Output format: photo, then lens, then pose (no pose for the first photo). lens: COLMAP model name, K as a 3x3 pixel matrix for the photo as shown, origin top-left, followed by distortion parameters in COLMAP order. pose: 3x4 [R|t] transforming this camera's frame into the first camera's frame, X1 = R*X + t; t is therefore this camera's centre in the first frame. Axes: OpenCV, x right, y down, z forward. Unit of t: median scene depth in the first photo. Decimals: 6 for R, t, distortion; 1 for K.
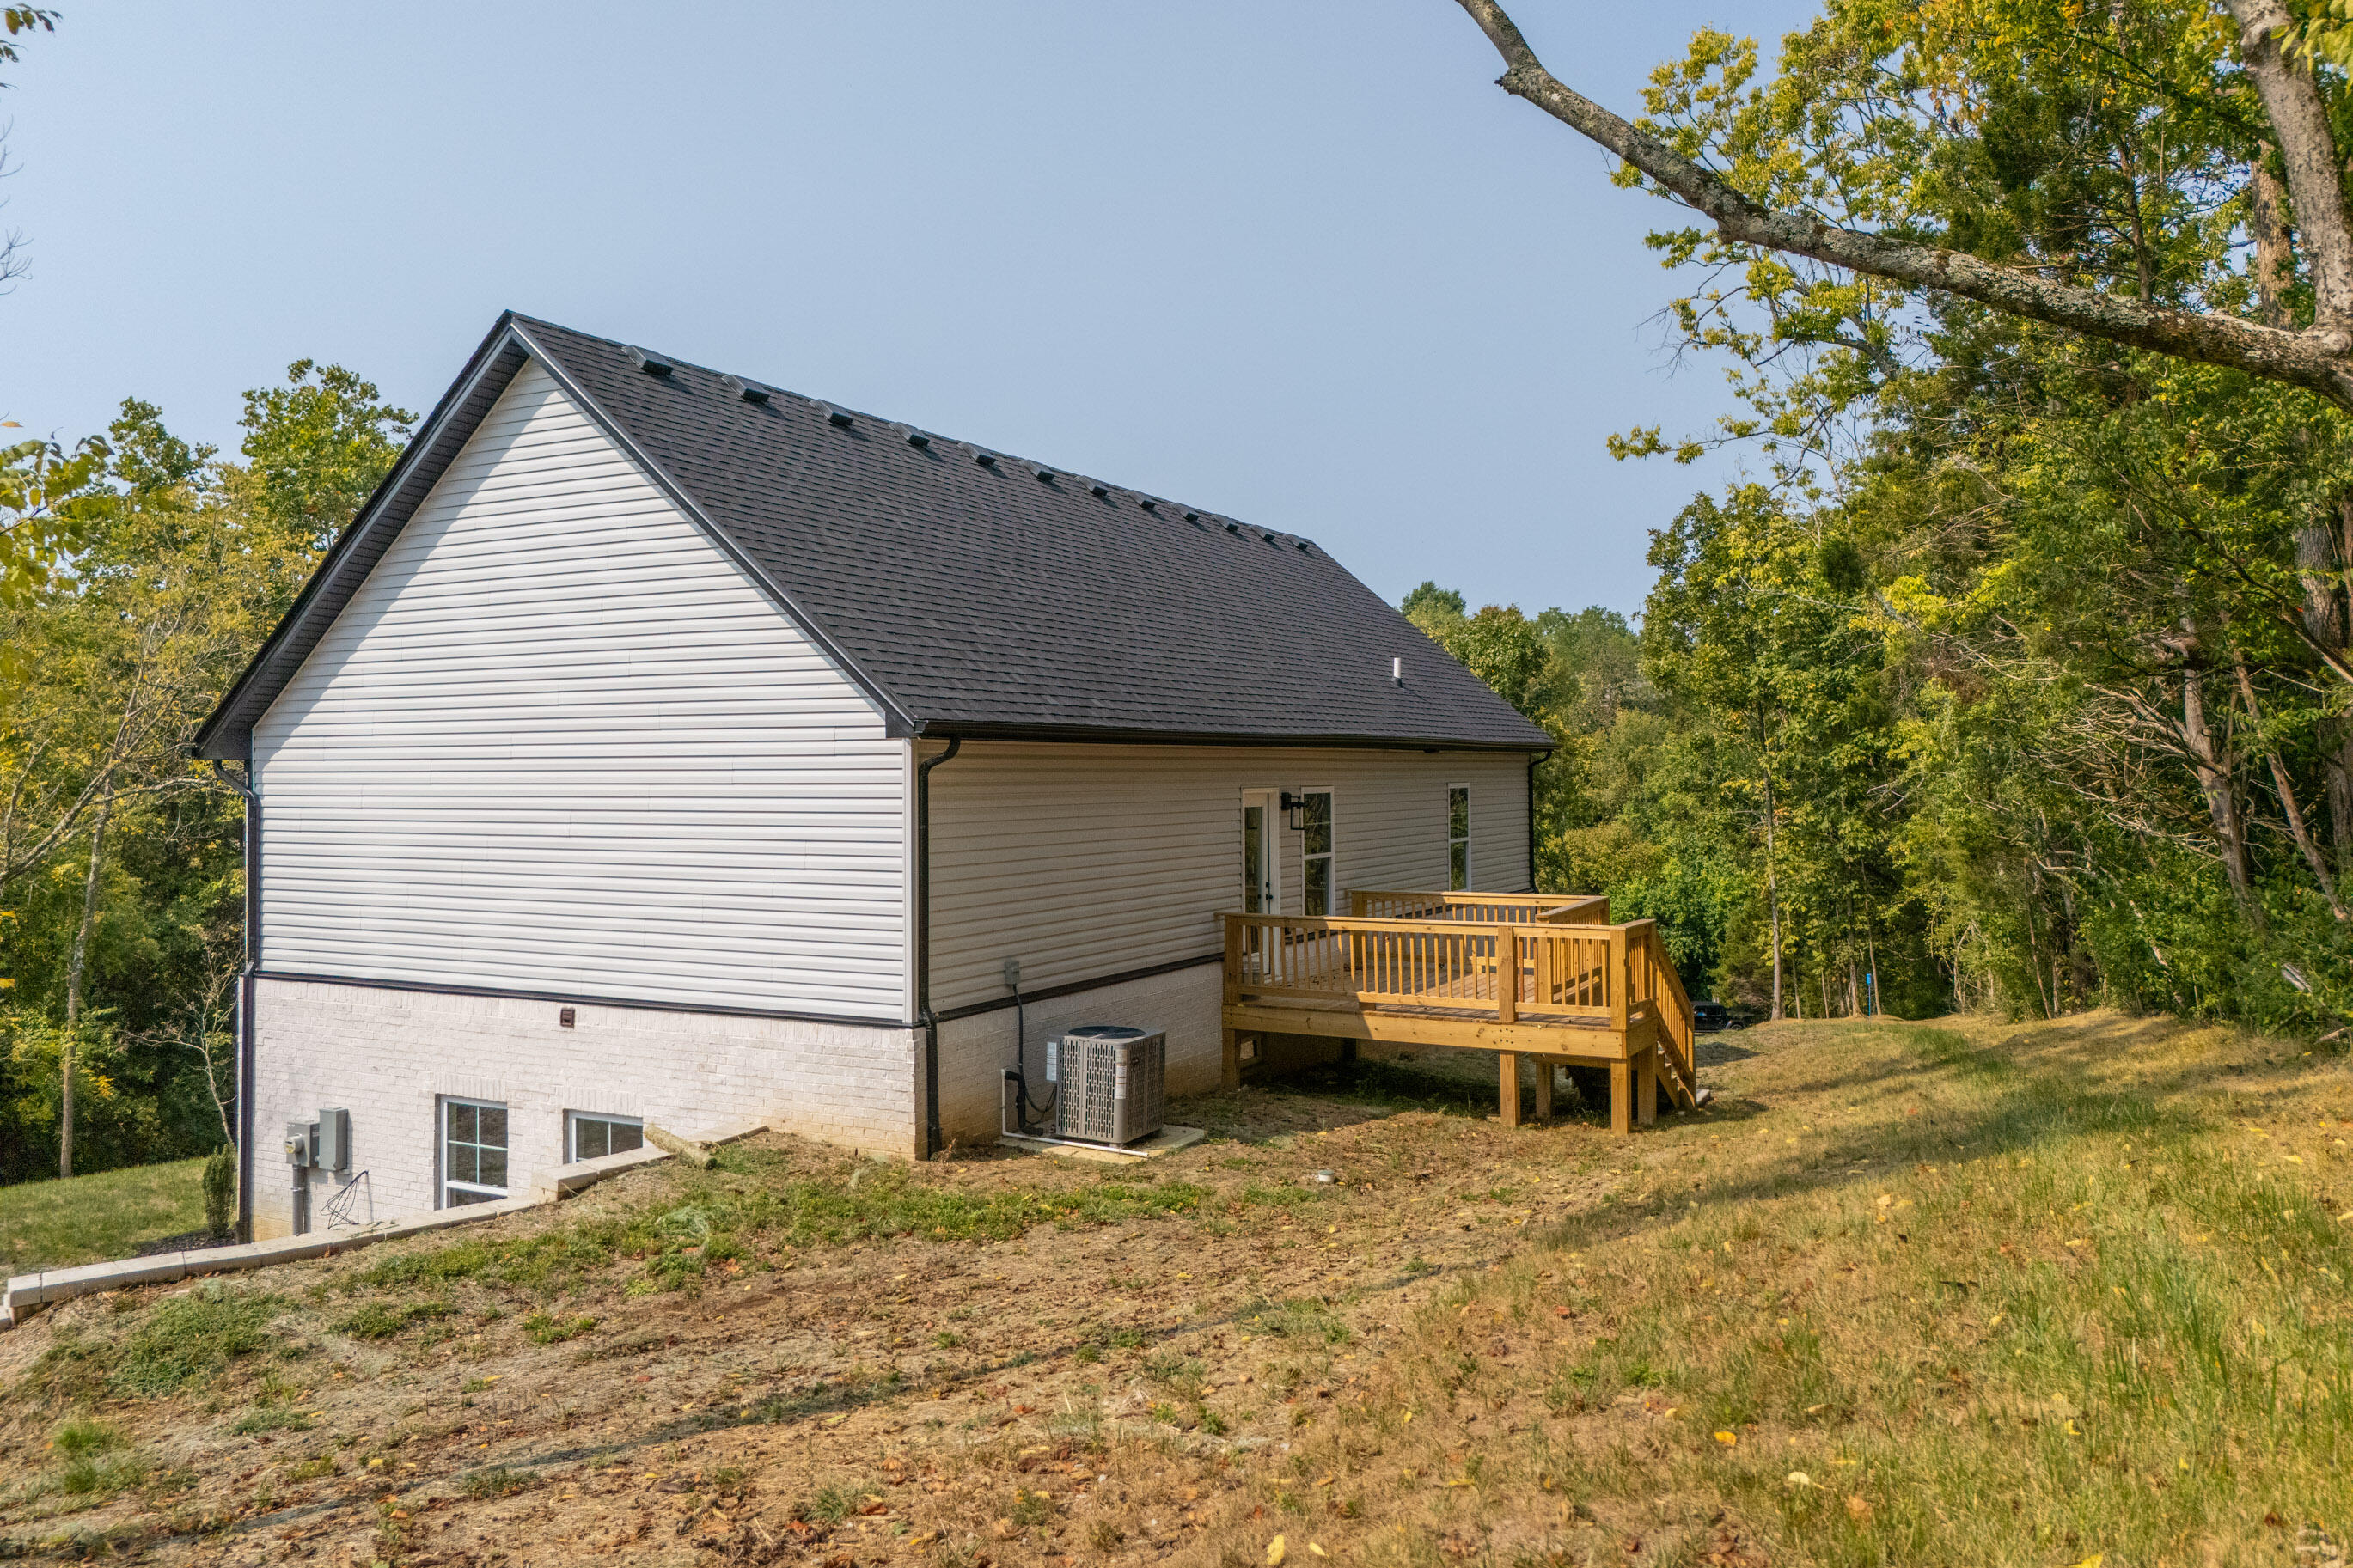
lens RADIAL K [[1760.0, 0, 1170.1], [0, 1760.0, 761.9], [0, 0, 1]] dist [0.057410, -0.008904]
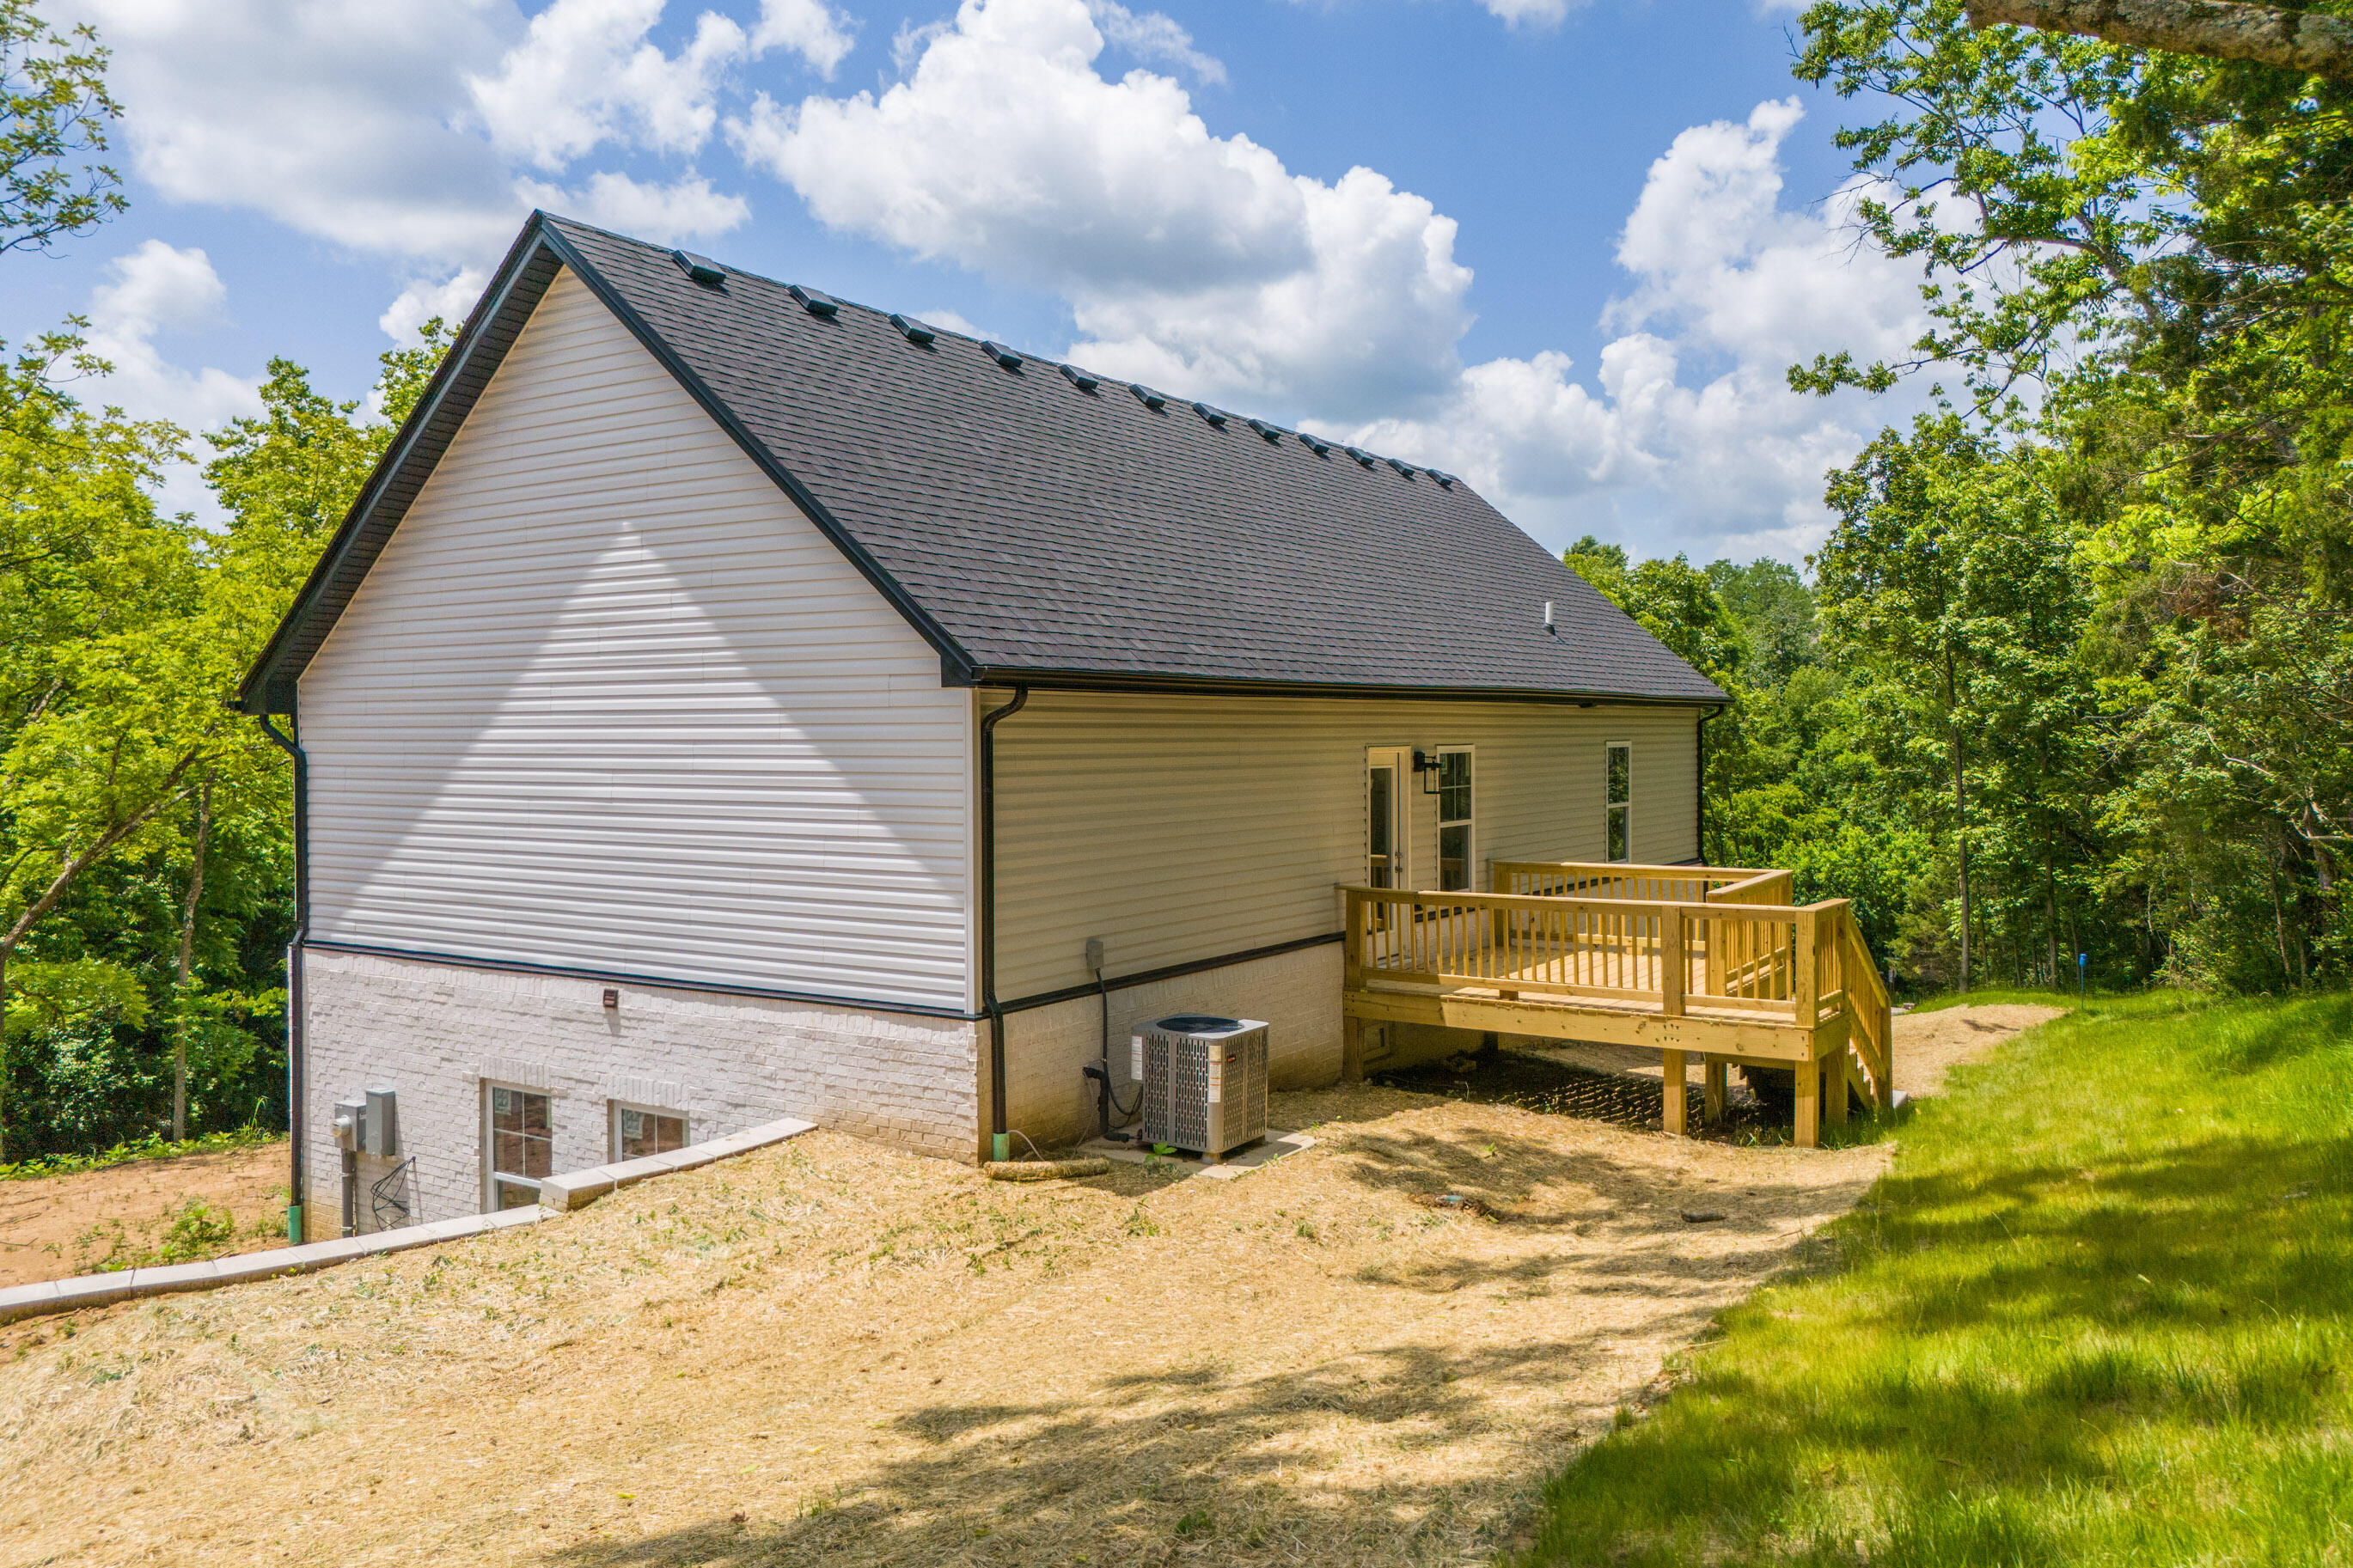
lens RADIAL K [[1738.4, 0, 1176.5], [0, 1738.4, 784.0], [0, 0, 1]] dist [0.059221, -0.056765]
pose [[0.996310, 0.001494, -0.085810, 0.022032], [0.001581, 0.999359, 0.035757, 0.002745], [0.085808, -0.035761, 0.995670, 0.127387]]
